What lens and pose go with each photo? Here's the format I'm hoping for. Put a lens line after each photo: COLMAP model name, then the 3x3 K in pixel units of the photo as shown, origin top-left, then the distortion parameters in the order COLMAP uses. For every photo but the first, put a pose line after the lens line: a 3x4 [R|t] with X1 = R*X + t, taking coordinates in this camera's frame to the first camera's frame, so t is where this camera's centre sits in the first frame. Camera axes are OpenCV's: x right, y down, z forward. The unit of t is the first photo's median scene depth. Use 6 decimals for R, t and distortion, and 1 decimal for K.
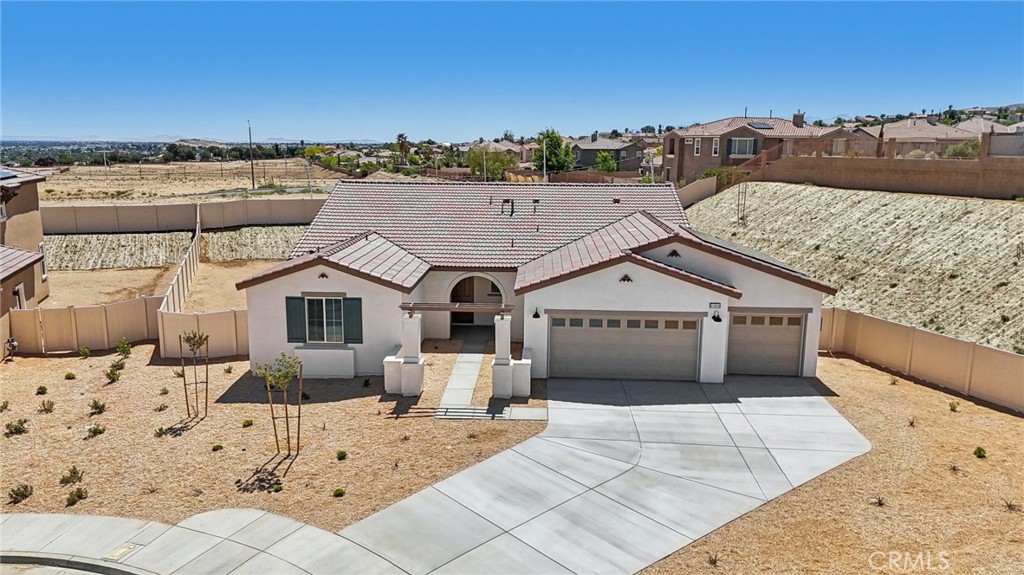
lens RADIAL K [[748.7, 0, 512.0], [0, 748.7, 287.5], [0, 0, 1]] dist [0.084050, -0.084240]
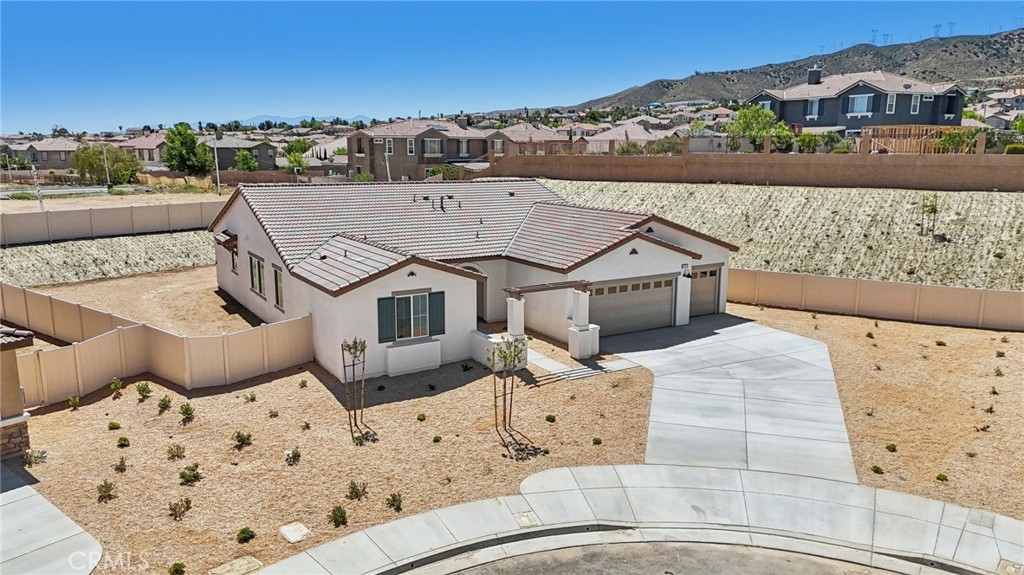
lens RADIAL K [[748.7, 0, 512.0], [0, 748.7, 287.5], [0, 0, 1]] dist [0.084050, -0.084240]
pose [[0.828714, -0.109765, 0.548802, -0.706716], [0.108608, 0.993479, 0.034702, -0.017757], [-0.549032, 0.030846, 0.835232, 0.057251]]
